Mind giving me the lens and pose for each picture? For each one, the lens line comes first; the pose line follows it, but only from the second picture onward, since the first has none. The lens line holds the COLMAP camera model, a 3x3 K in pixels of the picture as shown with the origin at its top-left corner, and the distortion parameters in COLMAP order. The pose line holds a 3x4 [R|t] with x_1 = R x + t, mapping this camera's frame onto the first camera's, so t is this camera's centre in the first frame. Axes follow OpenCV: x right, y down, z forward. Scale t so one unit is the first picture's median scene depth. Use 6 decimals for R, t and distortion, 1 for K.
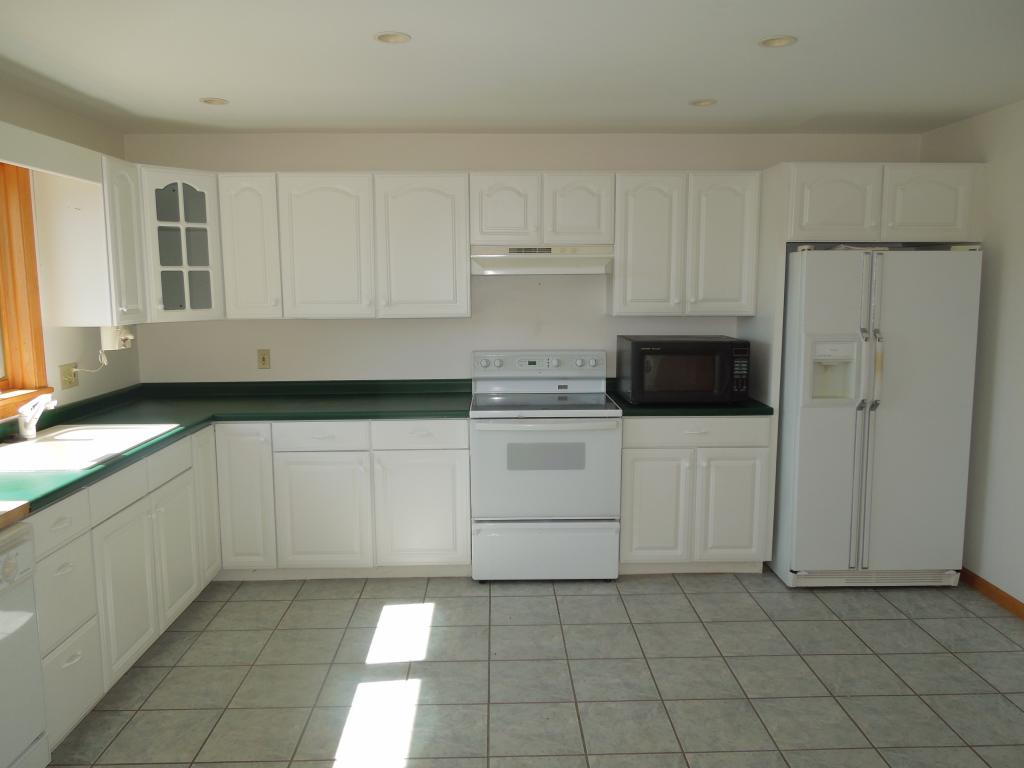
lens RADIAL K [[772.0, 0, 512.0], [0, 772.0, 384.0], [0, 0, 1]] dist [-0.001764, -0.000272]
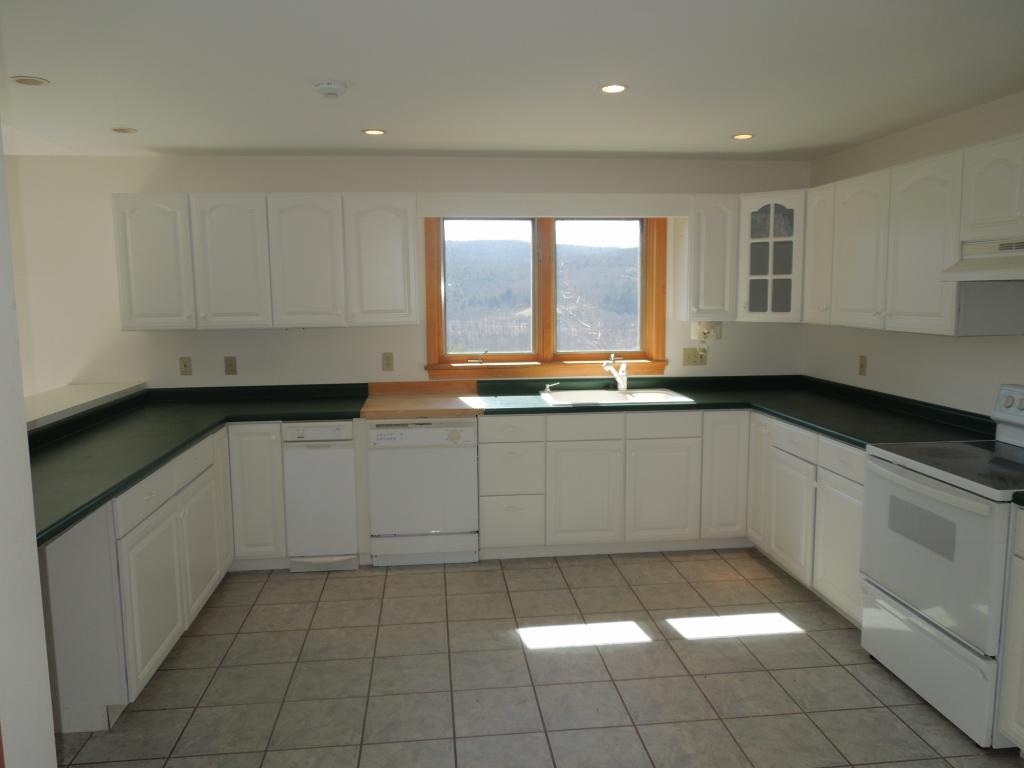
lens RADIAL K [[772.0, 0, 512.0], [0, 772.0, 384.0], [0, 0, 1]] dist [-0.001764, -0.000272]
pose [[0.084735, 0.126849, -0.988296, 0.717477], [-0.127989, 0.985032, 0.115457, -0.075238], [0.988149, 0.116708, 0.099702, 0.517538]]
